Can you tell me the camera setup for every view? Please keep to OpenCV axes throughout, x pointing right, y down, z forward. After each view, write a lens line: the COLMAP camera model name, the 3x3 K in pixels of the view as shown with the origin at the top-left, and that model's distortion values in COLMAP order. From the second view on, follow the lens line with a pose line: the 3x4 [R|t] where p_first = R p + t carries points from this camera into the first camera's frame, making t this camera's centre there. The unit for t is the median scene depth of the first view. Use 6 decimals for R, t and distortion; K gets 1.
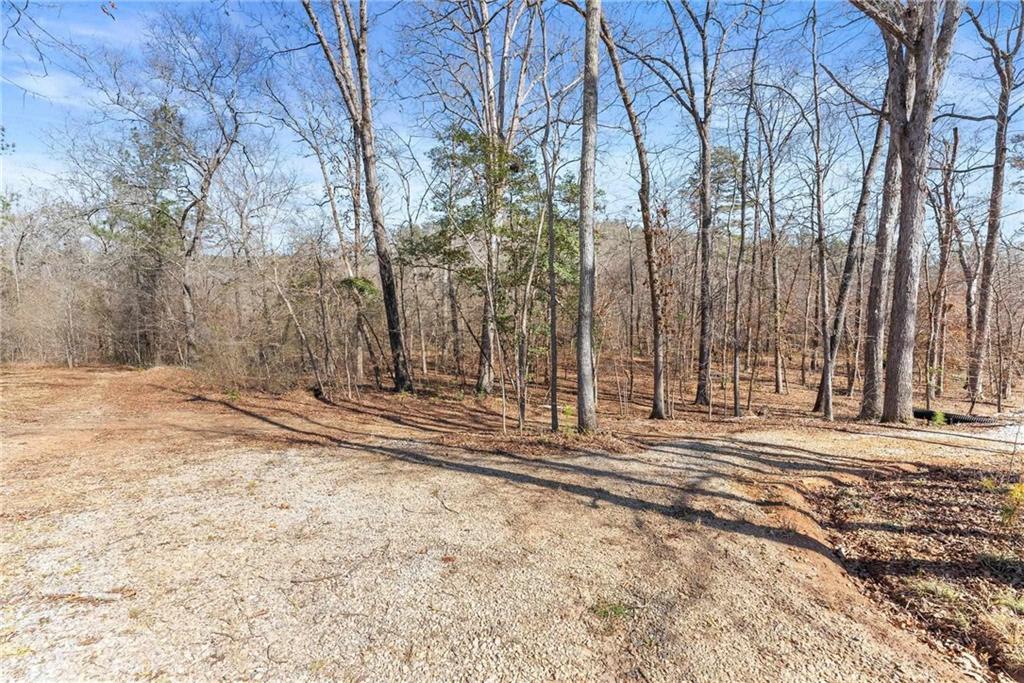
lens RADIAL K [[410.1, 0, 510.1], [0, 410.1, 350.5], [0, 0, 1]] dist [0.000217, -0.000020]
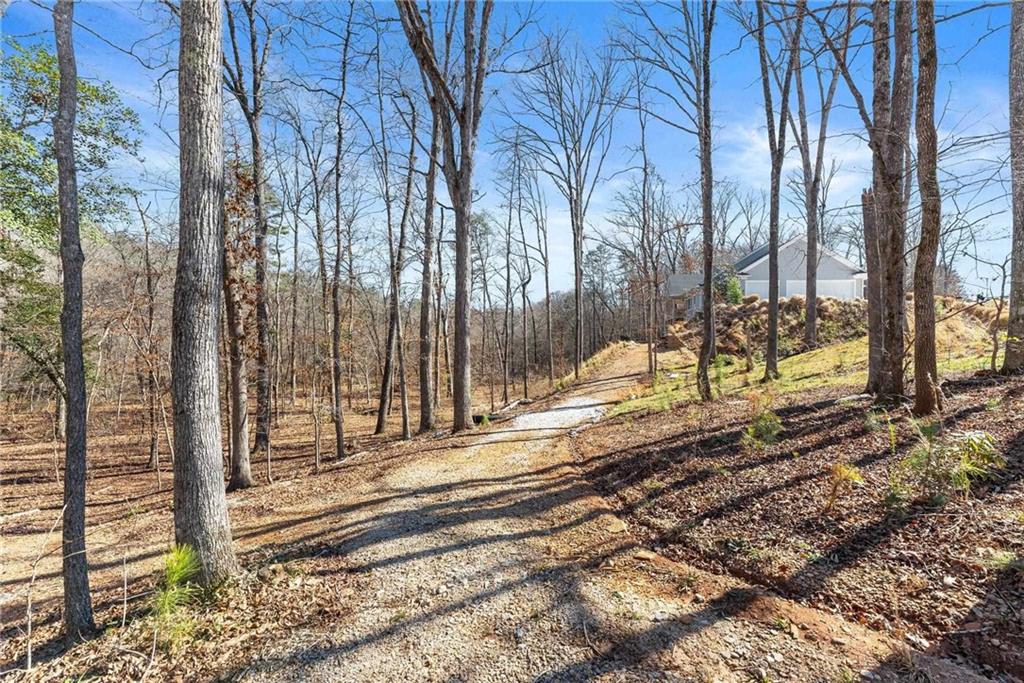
lens RADIAL K [[417.7, 0, 512.0], [0, 417.7, 341.5], [0, 0, 1]] dist [0.000557, -0.000003]
pose [[0.504207, 0.008248, 0.863544, -0.005749], [0.077976, 0.995435, -0.055037, 0.002235], [-0.860056, 0.095085, 0.501262, 0.266619]]
